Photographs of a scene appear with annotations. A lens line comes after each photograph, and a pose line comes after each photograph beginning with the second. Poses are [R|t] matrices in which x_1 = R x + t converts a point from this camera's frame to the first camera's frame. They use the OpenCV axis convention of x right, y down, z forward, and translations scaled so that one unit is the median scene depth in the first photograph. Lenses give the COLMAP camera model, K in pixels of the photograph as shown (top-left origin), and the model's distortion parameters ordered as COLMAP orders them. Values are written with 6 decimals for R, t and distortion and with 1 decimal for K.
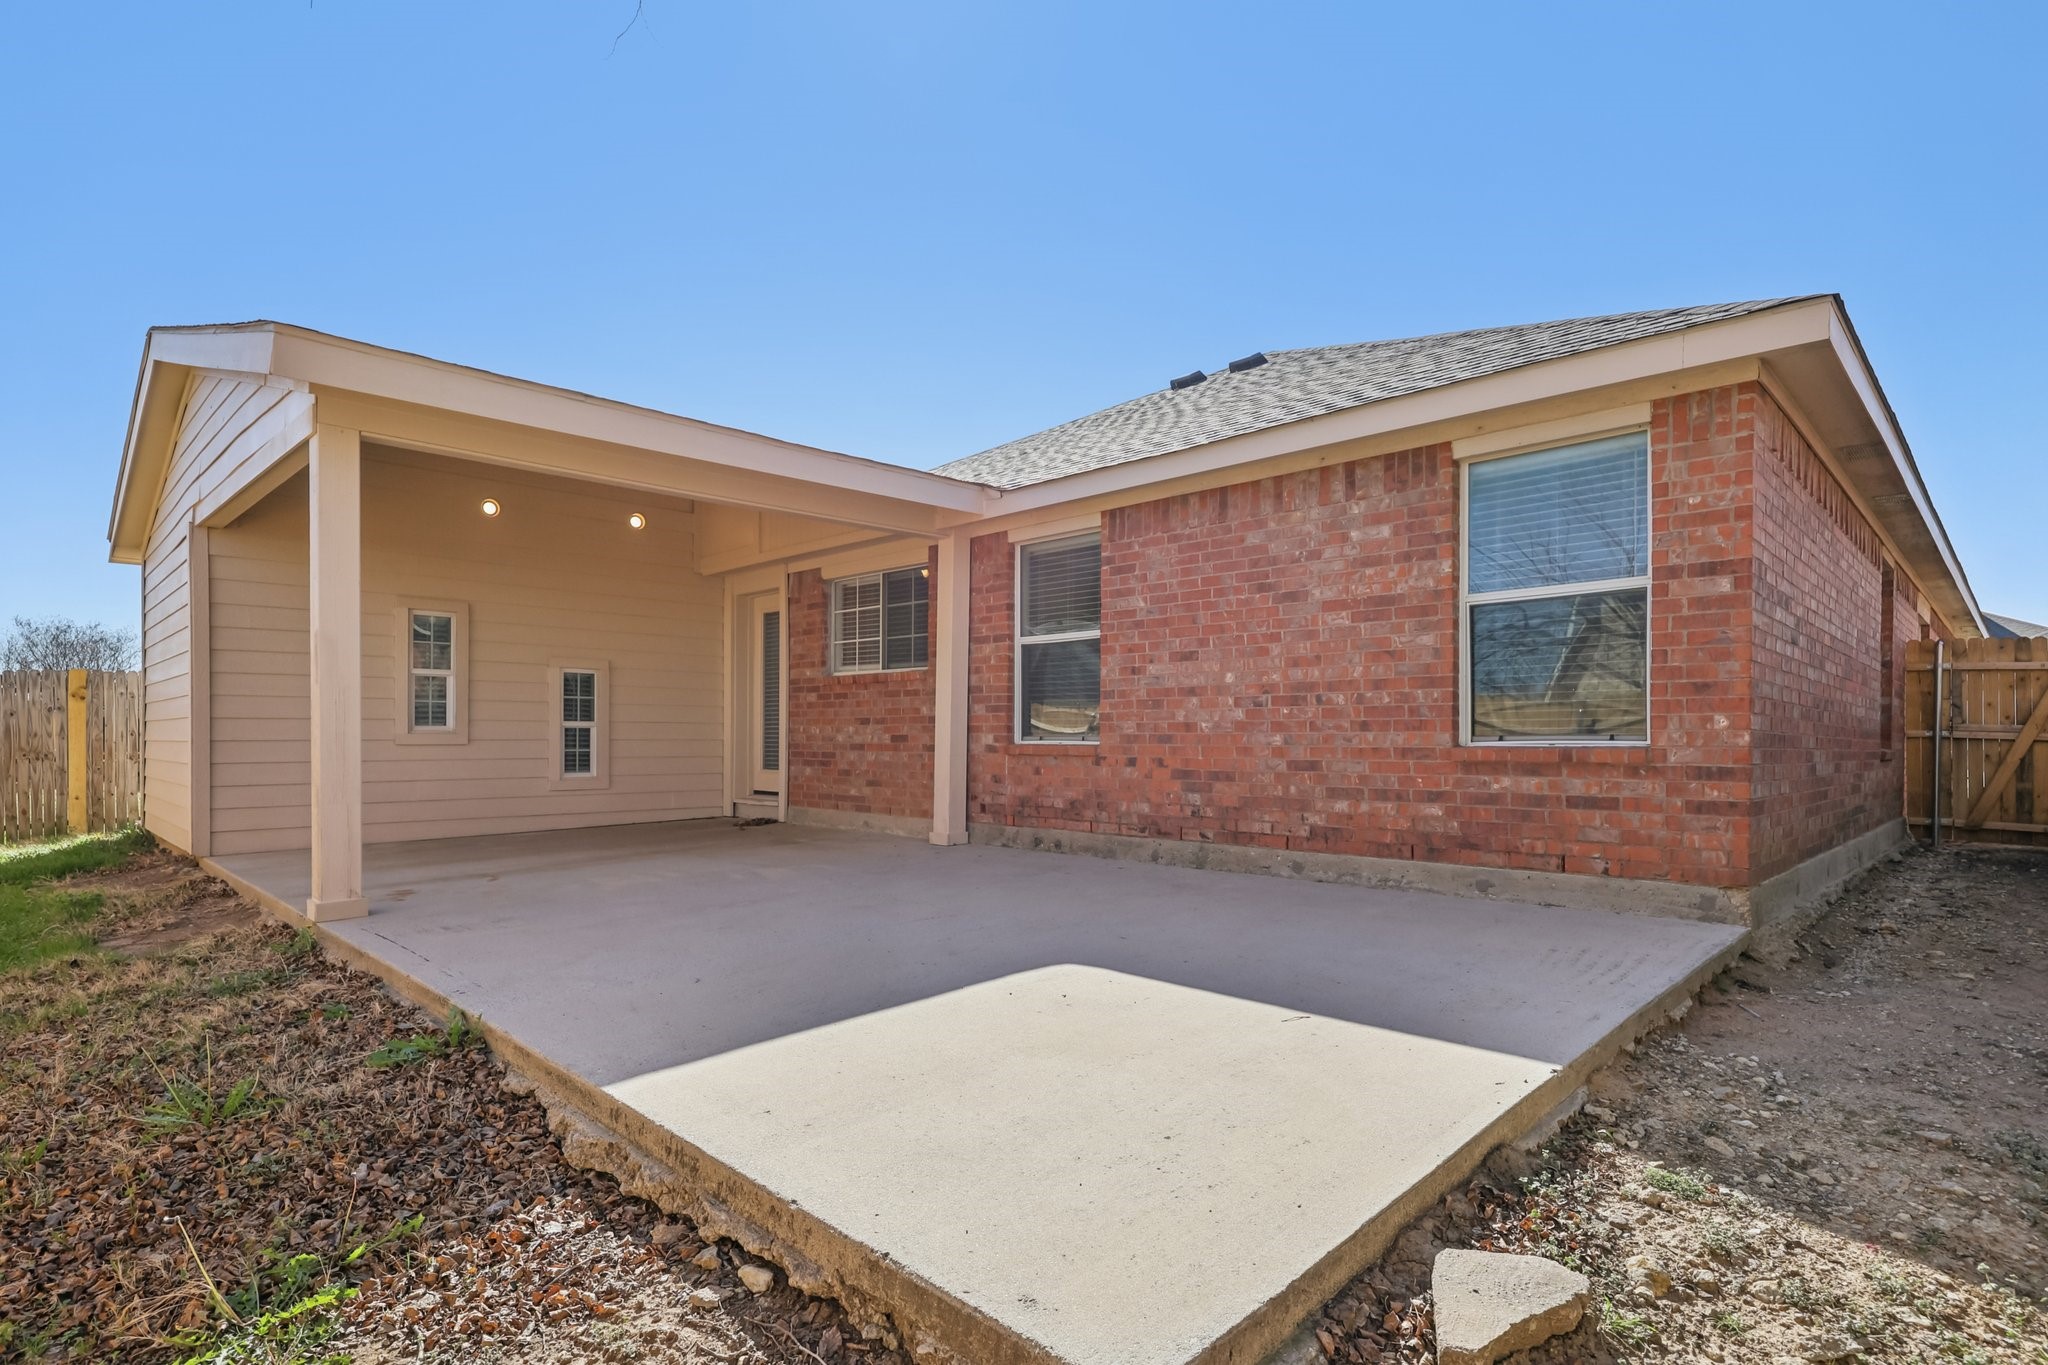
lens RADIAL K [[1038.3, 0, 1032.3], [0, 1038.3, 733.7], [0, 0, 1]] dist [-0.001347, -0.000058]
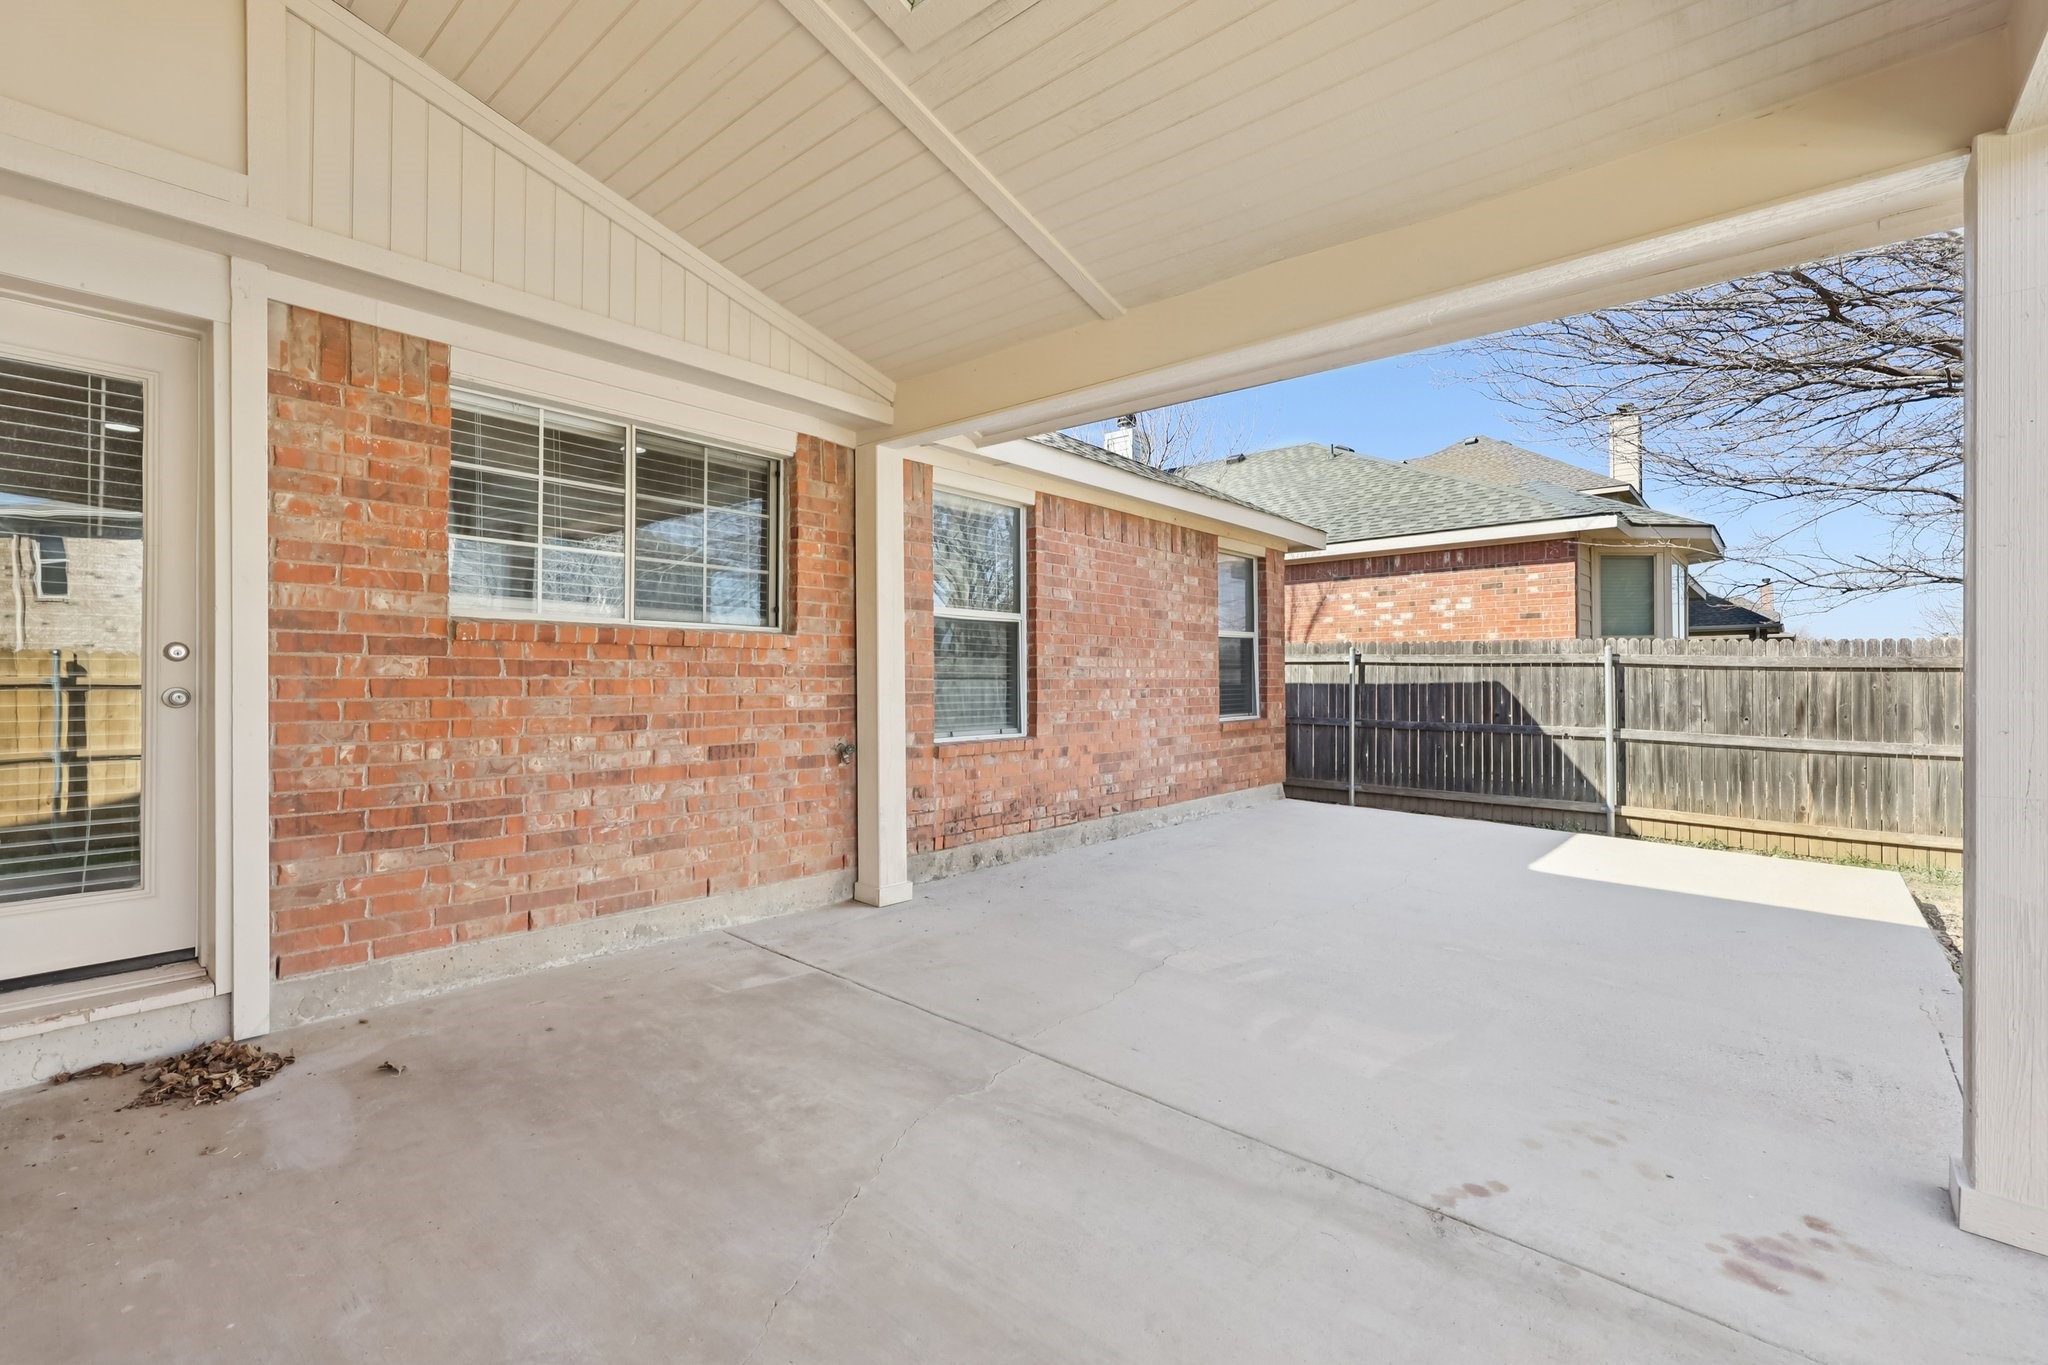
lens RADIAL K [[881.6, 0, 1024.6], [0, 881.6, 679.8], [0, 0, 1]] dist [0.000427, 0.000010]
pose [[-0.054241, 0.003206, 0.998523, -0.769281], [0.000673, 0.999995, -0.003174, -0.040620], [-0.998528, 0.000499, -0.054243, 1.100641]]
